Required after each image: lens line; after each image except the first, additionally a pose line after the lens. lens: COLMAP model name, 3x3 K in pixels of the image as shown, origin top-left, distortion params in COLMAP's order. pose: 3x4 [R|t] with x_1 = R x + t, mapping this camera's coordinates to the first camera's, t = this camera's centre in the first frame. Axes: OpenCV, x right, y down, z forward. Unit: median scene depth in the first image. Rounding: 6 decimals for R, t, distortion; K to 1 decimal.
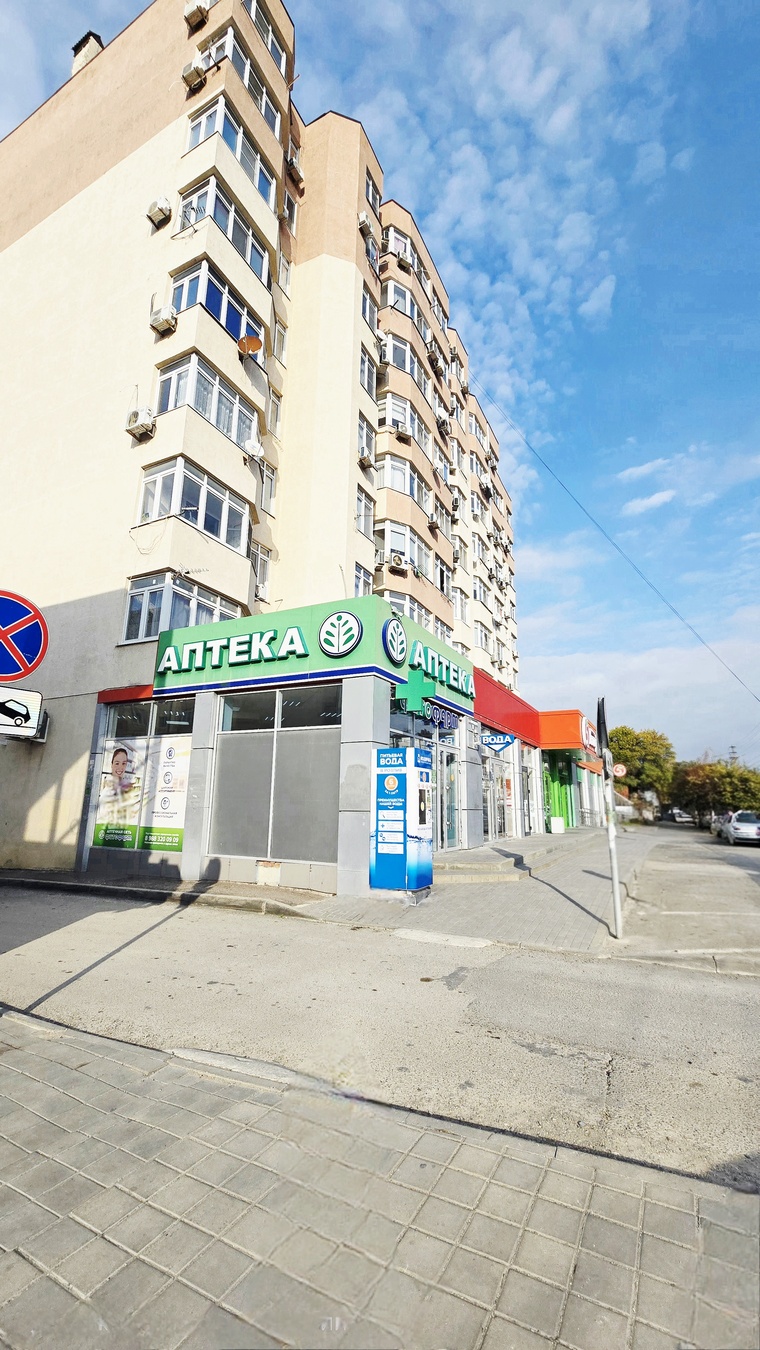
lens RADIAL K [[545.7, 0, 379.0], [0, 545.7, 678.2], [0, 0, 1]] dist [-0.003104, 0.001000]
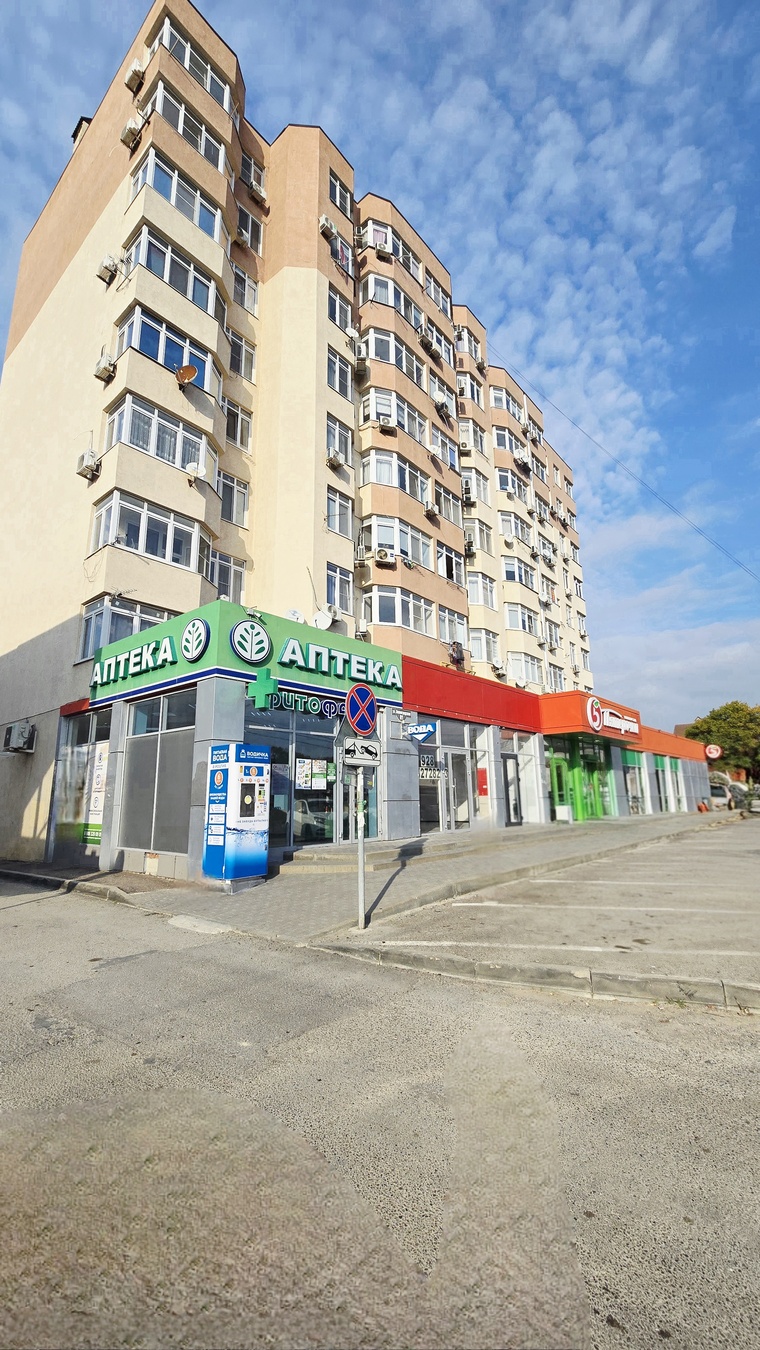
lens RADIAL K [[545.7, 0, 392.4], [0, 545.7, 678.8], [0, 0, 1]] dist [-0.003104, 0.001000]
pose [[0.973456, -0.073641, -0.216704, 0.346731], [0.076322, 0.997075, 0.004016, 0.012897], [0.215775, -0.020449, 0.976229, 0.028425]]
